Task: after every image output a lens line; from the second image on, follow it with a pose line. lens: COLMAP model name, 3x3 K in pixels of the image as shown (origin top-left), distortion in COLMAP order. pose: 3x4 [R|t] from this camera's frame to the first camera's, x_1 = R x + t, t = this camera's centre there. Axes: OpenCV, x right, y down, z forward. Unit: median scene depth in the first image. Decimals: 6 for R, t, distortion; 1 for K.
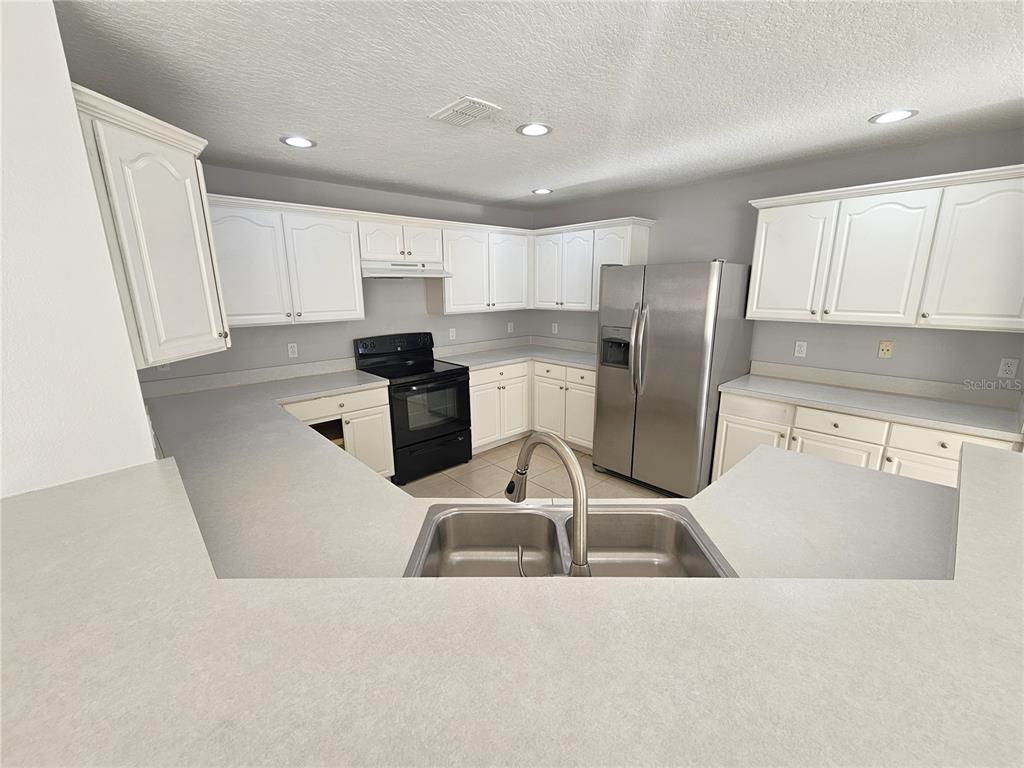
lens RADIAL K [[421.6, 0, 508.0], [0, 421.6, 387.1], [0, 0, 1]] dist [-0.002687, 0.000528]
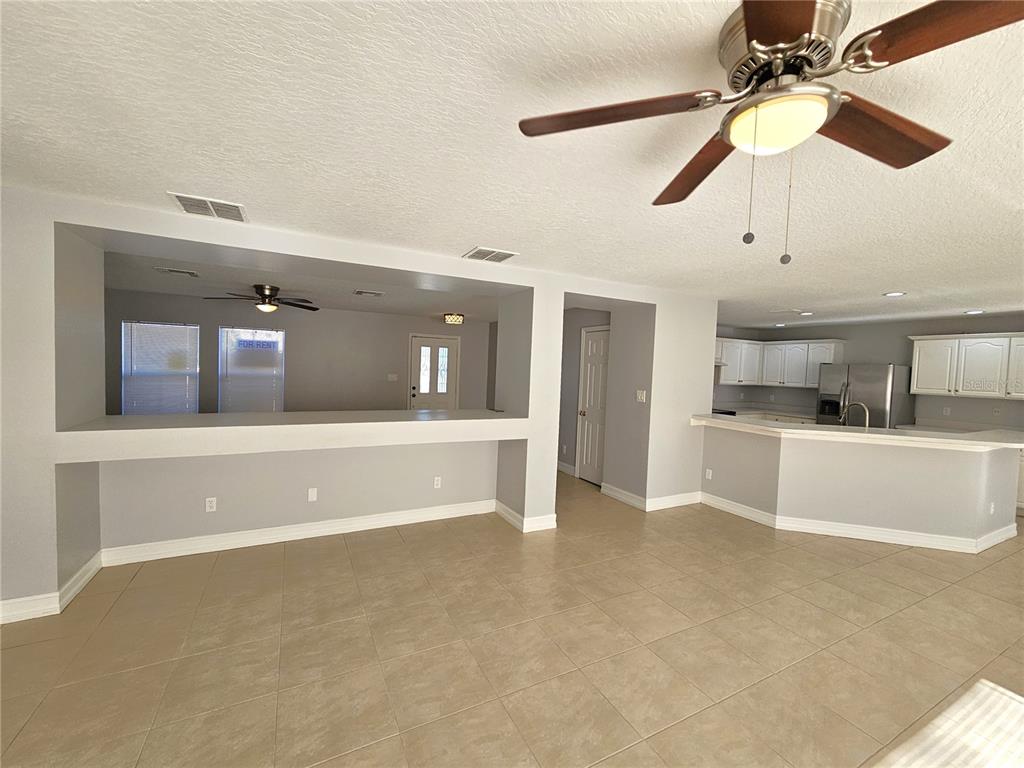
lens RADIAL K [[421.6, 0, 511.0], [0, 421.6, 388.3], [0, 0, 1]] dist [-0.002687, 0.000528]
pose [[0.964027, 0.059367, -0.259091, -0.650679], [-0.109076, 0.977243, -0.181927, 0.338486], [0.242394, 0.203643, 0.948564, -1.185951]]
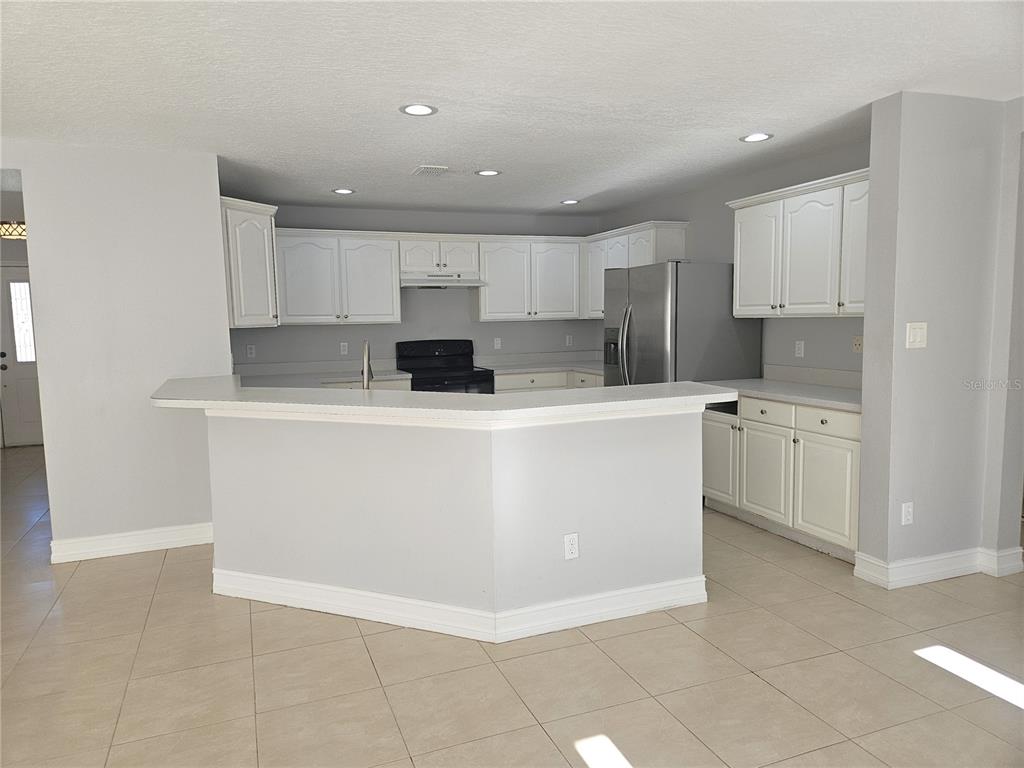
lens RADIAL K [[666.2, 0, 493.1], [0, 666.2, 392.6], [0, 0, 1]] dist [0.045492, -0.035870]
pose [[0.928454, 0.033801, -0.369906, 0.578077], [-0.077163, 0.991677, -0.103062, 0.197877], [0.363344, 0.124232, 0.923335, -0.569162]]
